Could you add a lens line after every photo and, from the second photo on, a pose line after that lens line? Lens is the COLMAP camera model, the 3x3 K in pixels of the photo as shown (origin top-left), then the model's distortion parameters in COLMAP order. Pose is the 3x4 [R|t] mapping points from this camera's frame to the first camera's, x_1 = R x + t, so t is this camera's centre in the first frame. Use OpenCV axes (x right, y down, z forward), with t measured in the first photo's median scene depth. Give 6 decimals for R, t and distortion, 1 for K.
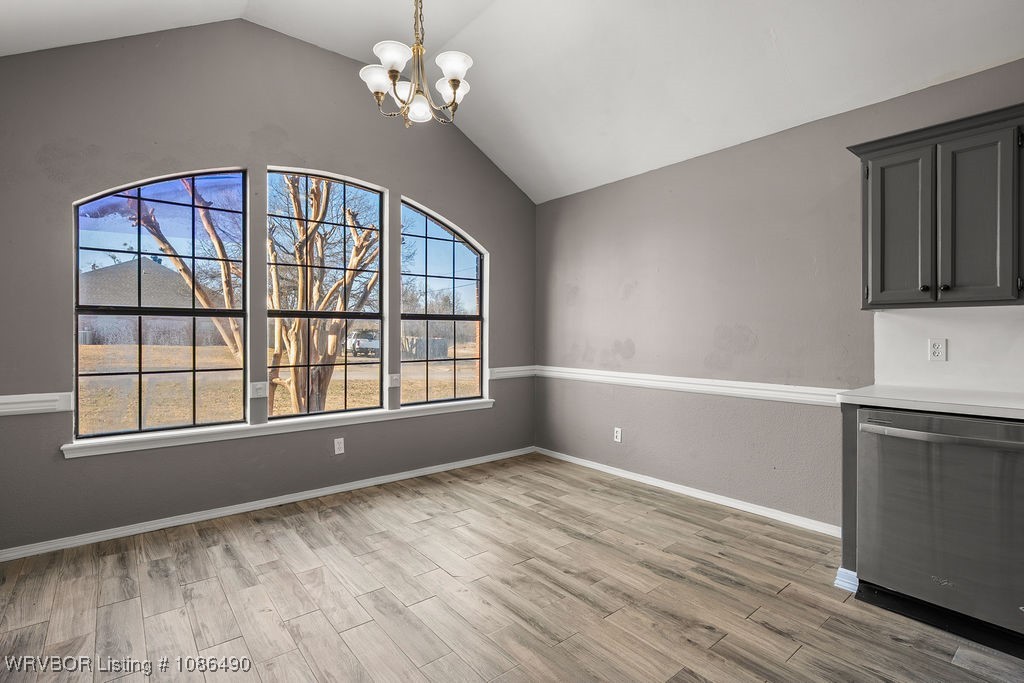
lens RADIAL K [[485.1, 0, 510.6], [0, 485.1, 341.9], [0, 0, 1]] dist [-0.009640, 0.002209]
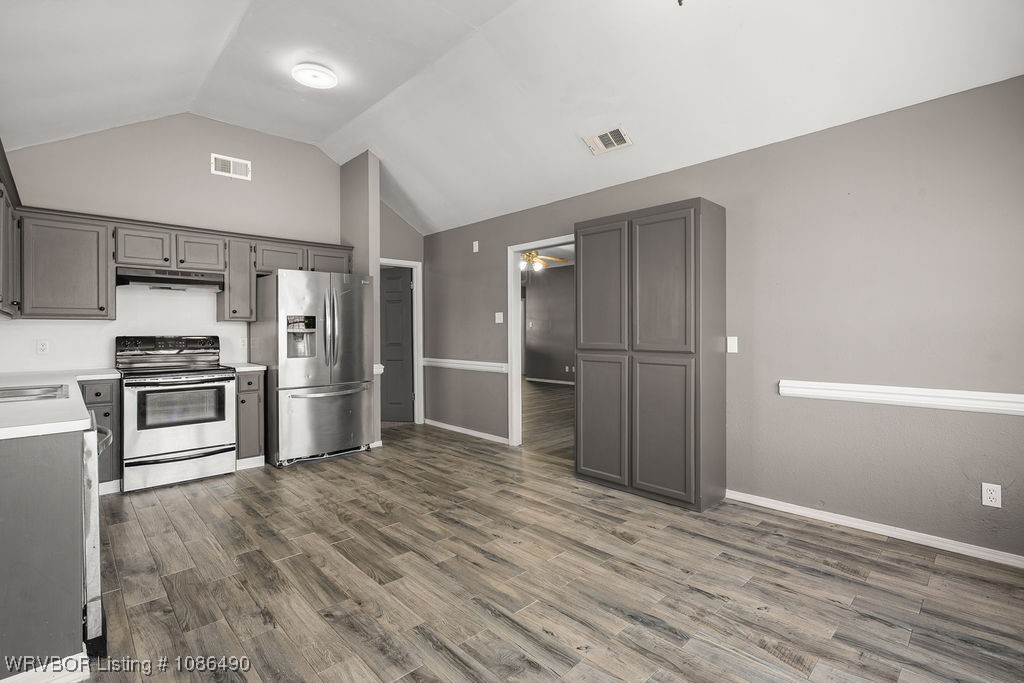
lens RADIAL K [[464.4, 0, 504.8], [0, 464.4, 333.7], [0, 0, 1]] dist [-0.008387, -0.000091]
pose [[-0.997660, 0.007099, -0.068006, 0.062614], [0.005562, 0.999725, 0.022765, -0.026796], [0.068149, 0.022333, -0.997425, 1.340978]]
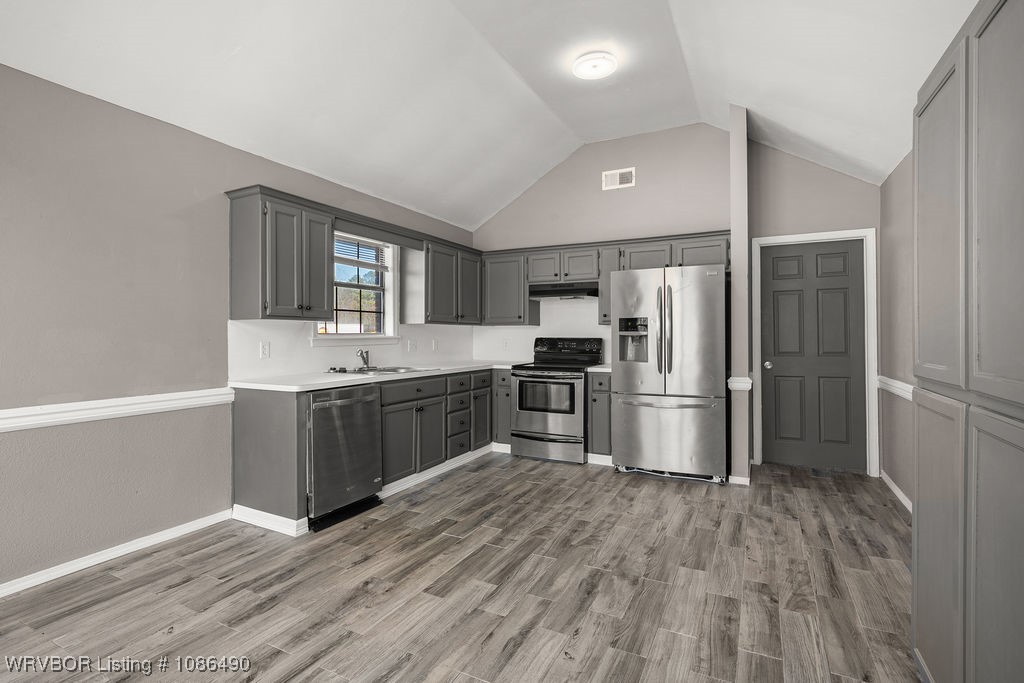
lens RADIAL K [[485.1, 0, 516.1], [0, 485.1, 335.5], [0, 0, 1]] dist [-0.009640, 0.002209]
pose [[-0.411347, 0.002928, 0.911474, -0.556396], [0.018015, 0.999826, 0.004918, -0.014084], [-0.911301, 0.018443, -0.411328, 0.761648]]
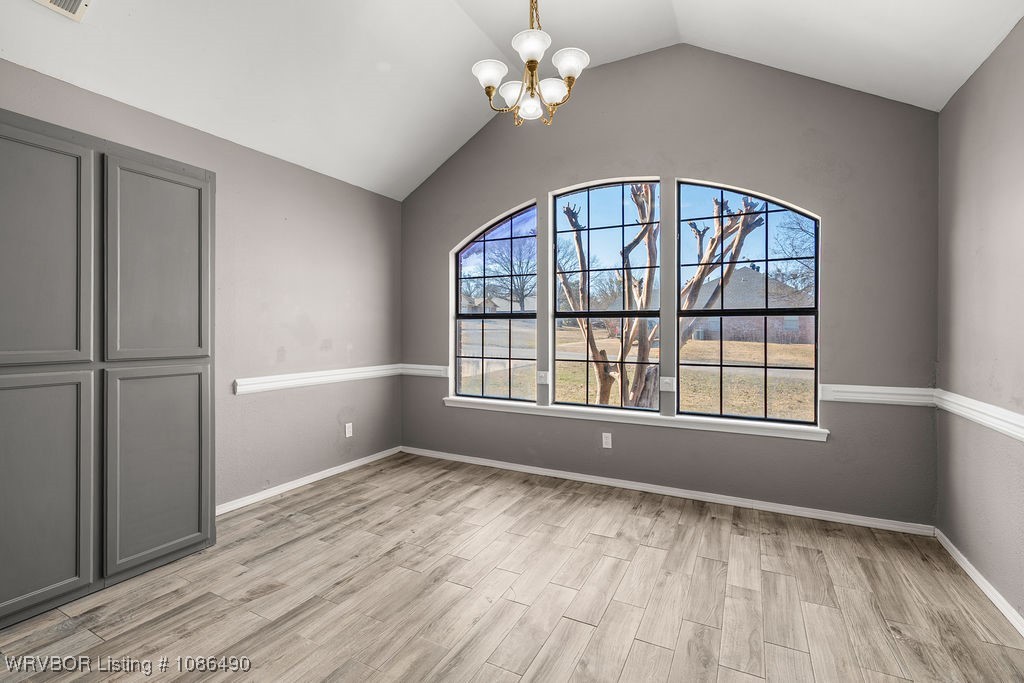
lens RADIAL K [[464.4, 0, 512.9], [0, 464.4, 335.9], [0, 0, 1]] dist [-0.008387, -0.000091]
pose [[0.395272, 0.012102, -0.918484, 0.579123], [-0.020202, 0.999786, 0.004479, -0.011096], [0.918342, 0.016785, 0.395432, 0.511501]]
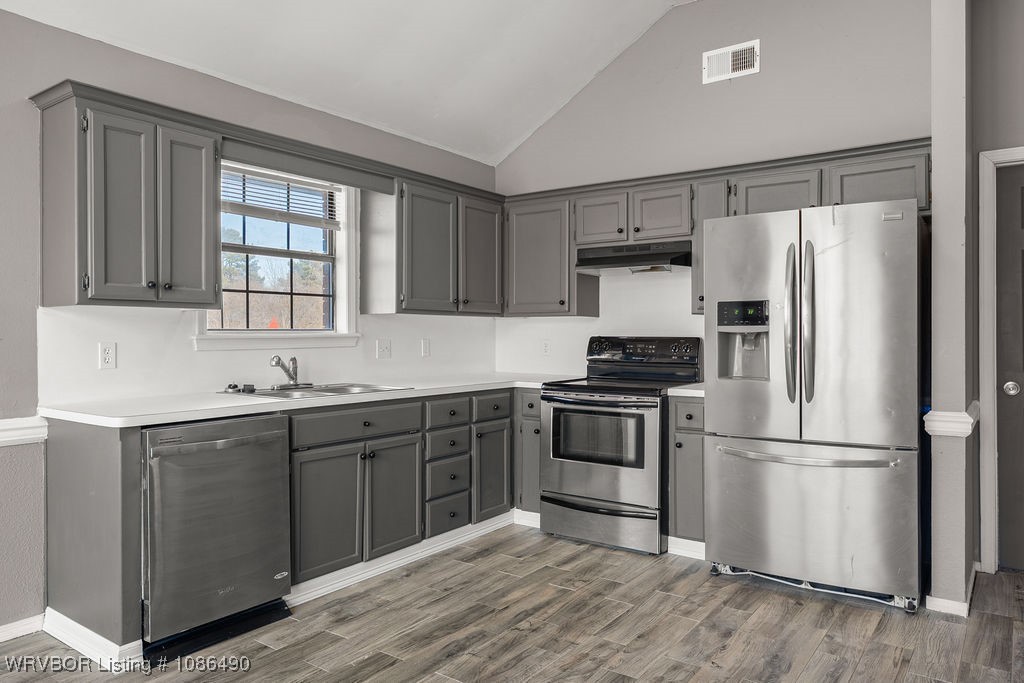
lens RADIAL K [[702.2, 0, 514.0], [0, 702.2, 337.7], [0, 0, 1]] dist [-0.001850, 0.003312]
pose [[-0.265204, -0.003460, 0.964186, -0.411678], [0.017844, 0.999805, 0.008496, -0.009417], [-0.964027, 0.019458, -0.265091, 0.531640]]
